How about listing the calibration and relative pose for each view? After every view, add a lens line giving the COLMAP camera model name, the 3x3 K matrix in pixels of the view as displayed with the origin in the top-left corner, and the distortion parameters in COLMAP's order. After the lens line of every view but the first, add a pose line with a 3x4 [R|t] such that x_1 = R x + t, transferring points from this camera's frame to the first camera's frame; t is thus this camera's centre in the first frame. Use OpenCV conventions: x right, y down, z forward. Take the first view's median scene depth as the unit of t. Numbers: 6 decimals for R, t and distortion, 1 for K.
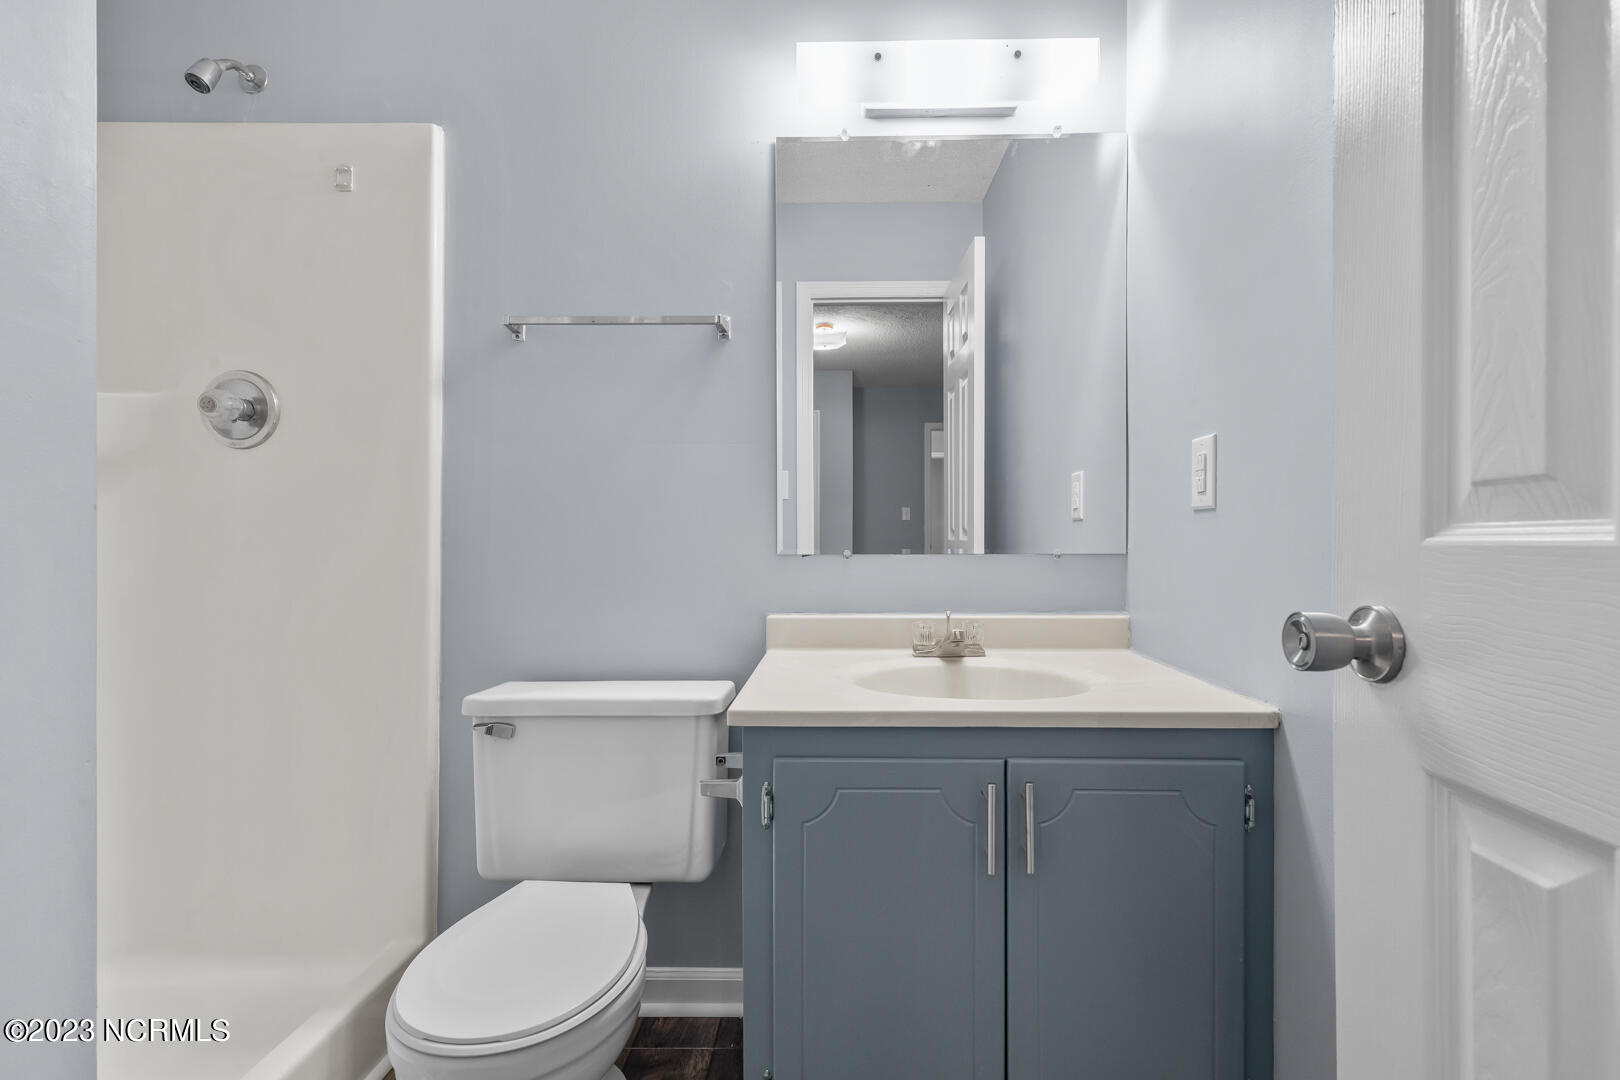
lens RADIAL K [[754.1, 0, 812.9], [0, 754.1, 542.9], [0, 0, 1]] dist [0.010642, -0.002491]
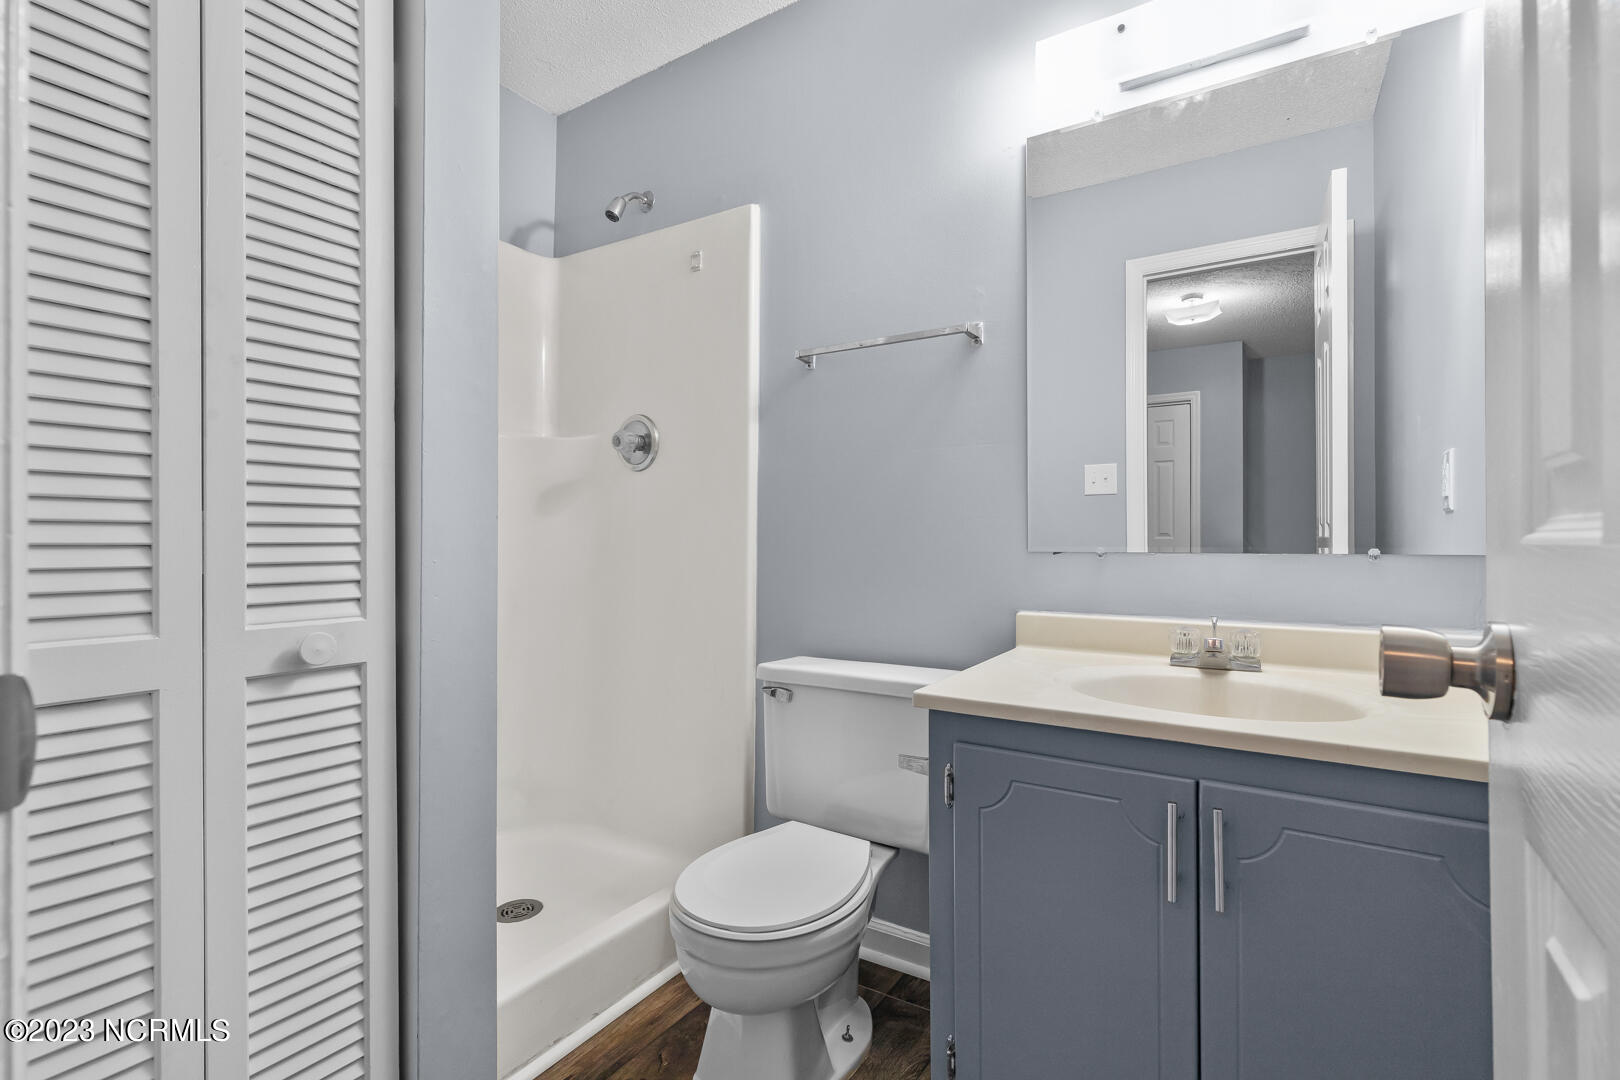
lens RADIAL K [[754.1, 0, 797.4], [0, 754.1, 533.1], [0, 0, 1]] dist [0.010642, -0.002491]
pose [[0.851107, -0.002888, -0.524984, 0.222077], [-0.001629, 0.999966, -0.008142, -0.000534], [0.524989, 0.007784, 0.851073, -0.016467]]
